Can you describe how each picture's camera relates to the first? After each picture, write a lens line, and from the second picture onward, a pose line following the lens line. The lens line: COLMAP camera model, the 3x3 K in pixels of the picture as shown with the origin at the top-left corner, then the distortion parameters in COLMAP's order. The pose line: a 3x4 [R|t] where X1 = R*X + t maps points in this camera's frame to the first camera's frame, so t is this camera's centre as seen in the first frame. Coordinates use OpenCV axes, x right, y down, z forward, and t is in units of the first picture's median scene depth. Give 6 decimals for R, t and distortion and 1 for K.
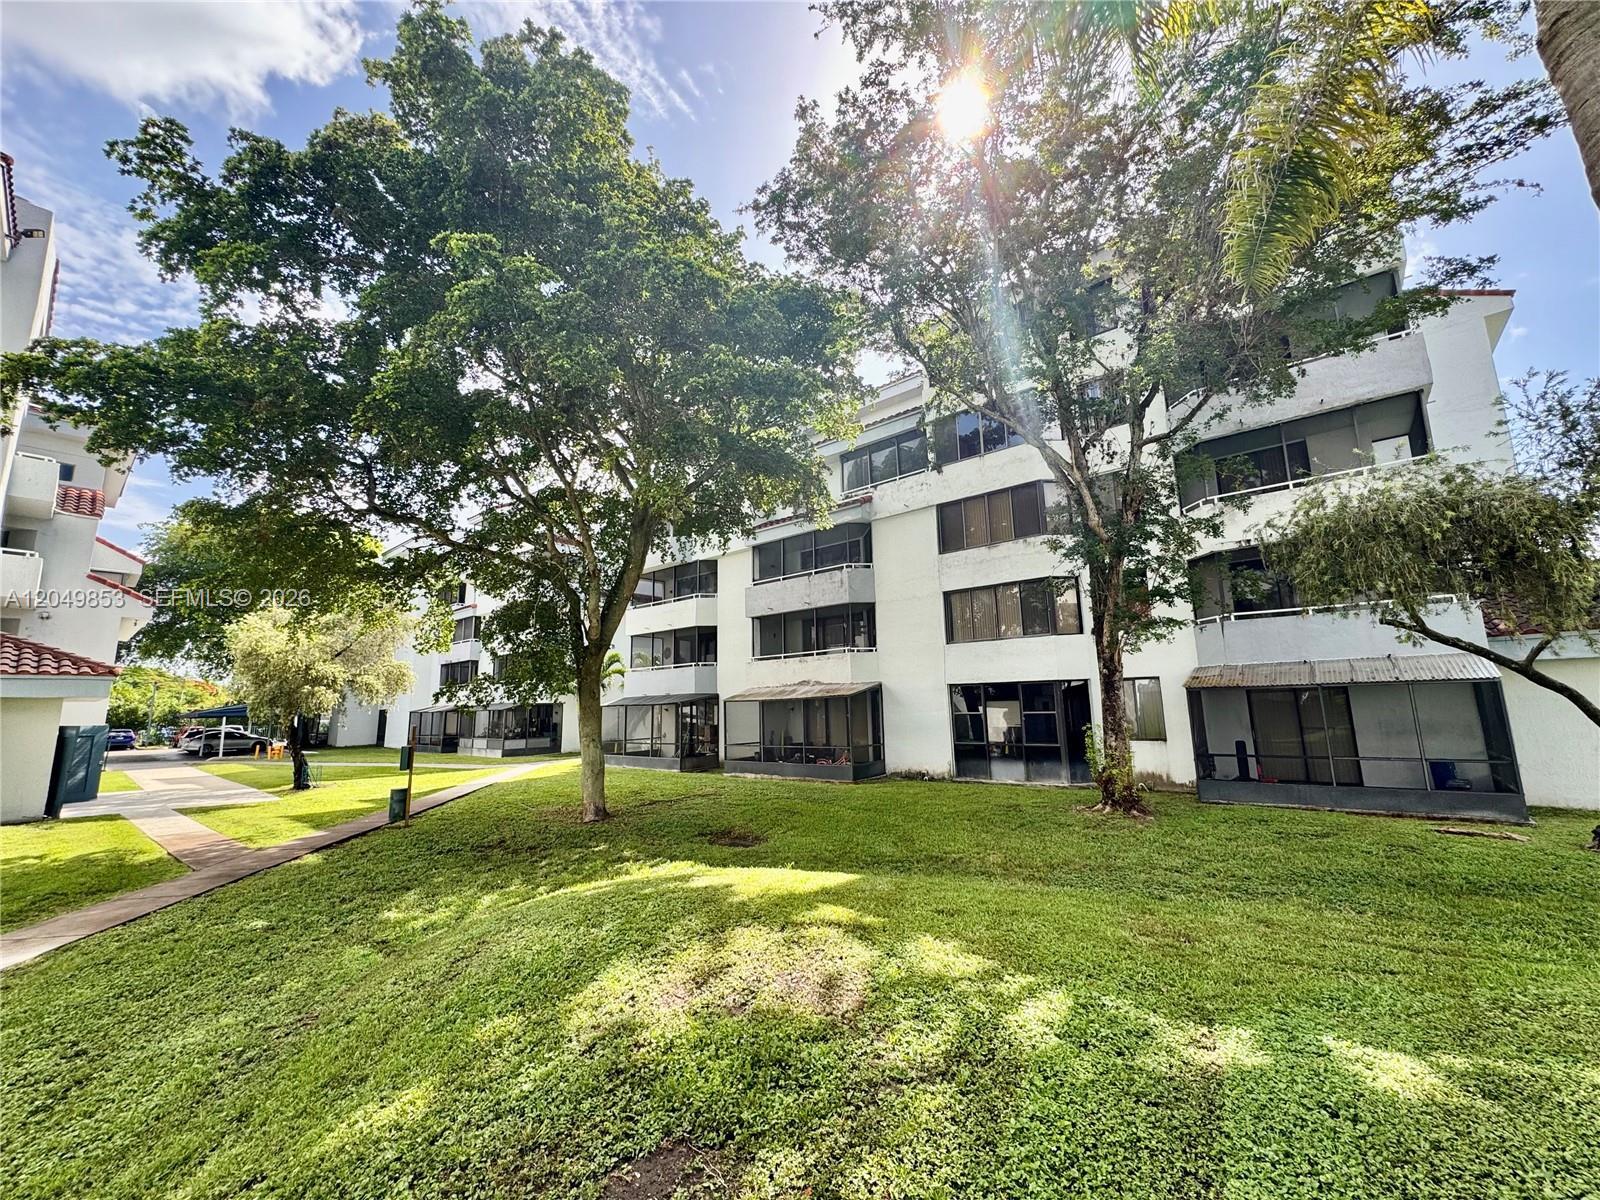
lens RADIAL K [[648.3, 0, 801.5], [0, 648.3, 601.5], [0, 0, 1]] dist [-0.000331, -0.000060]
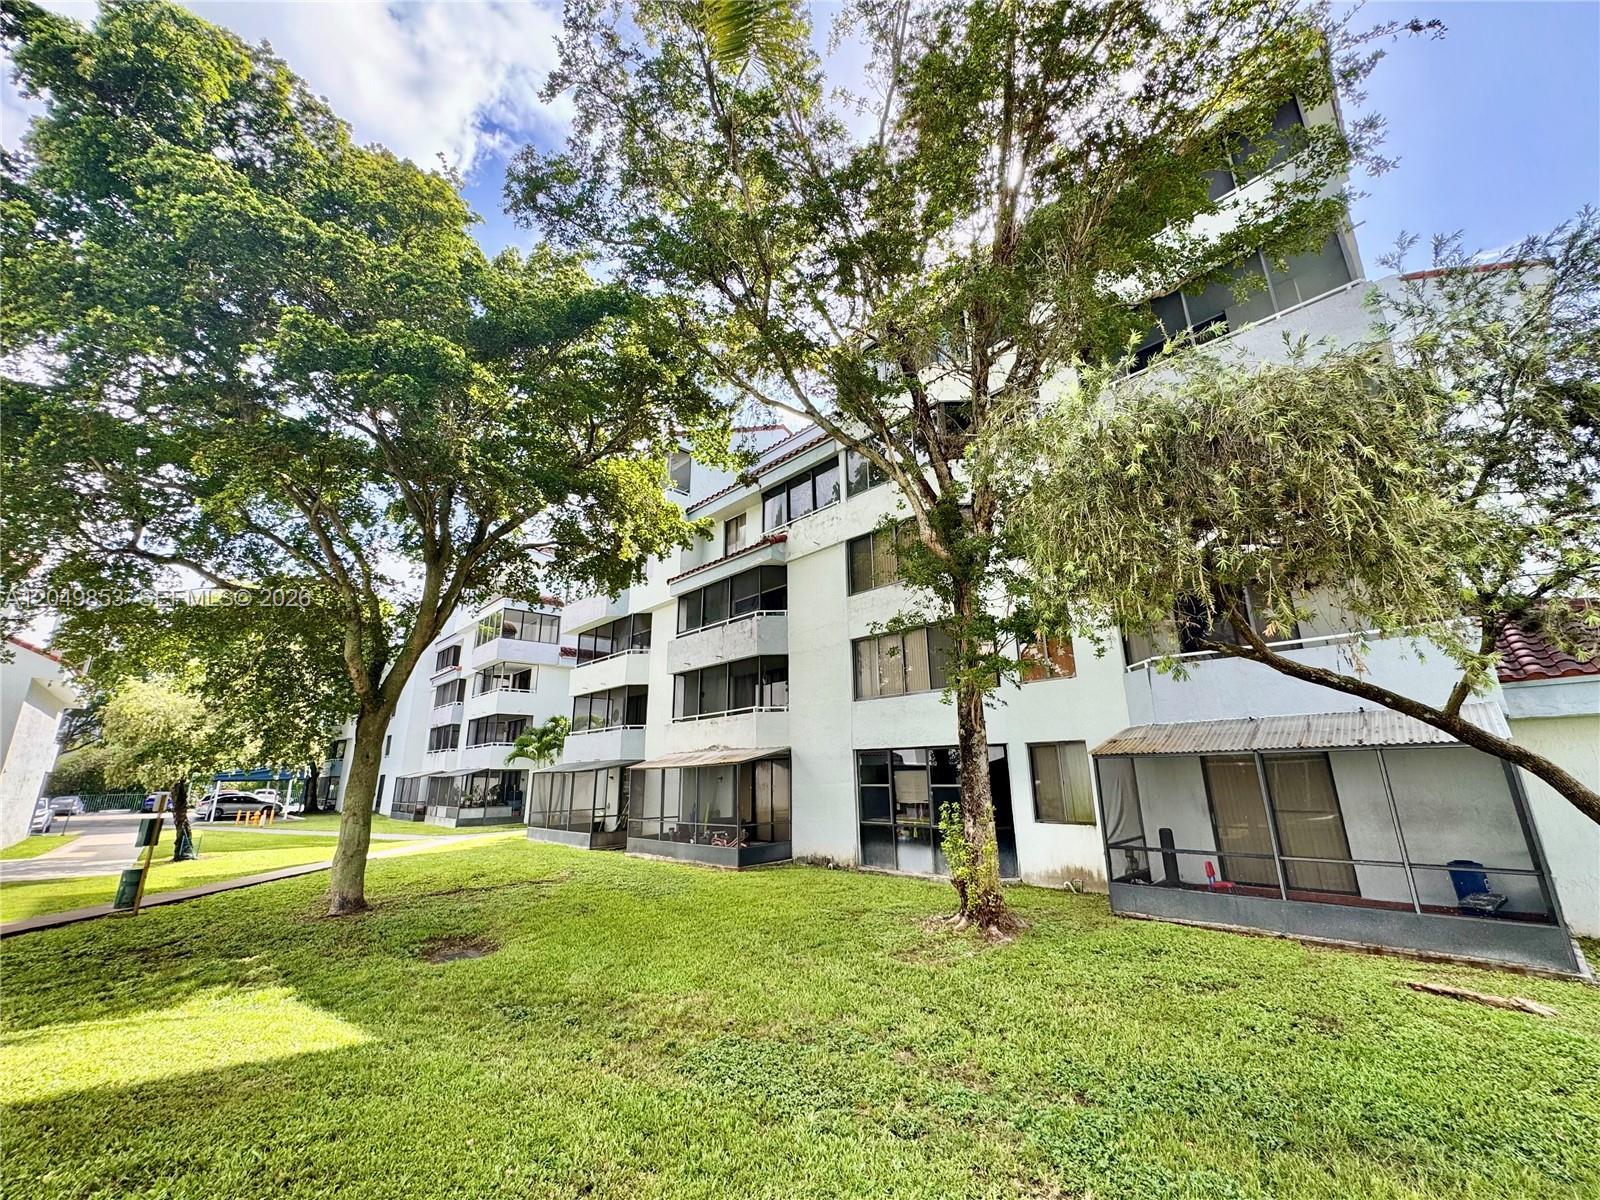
lens RADIAL K [[648.3, 0, 797.8], [0, 648.3, 597.1], [0, 0, 1]] dist [-0.000331, -0.000060]
pose [[0.992735, -0.027083, -0.117237, 0.239461], [0.014814, 0.994437, -0.104287, 0.017346], [0.119410, 0.101793, 0.987613, 0.134842]]
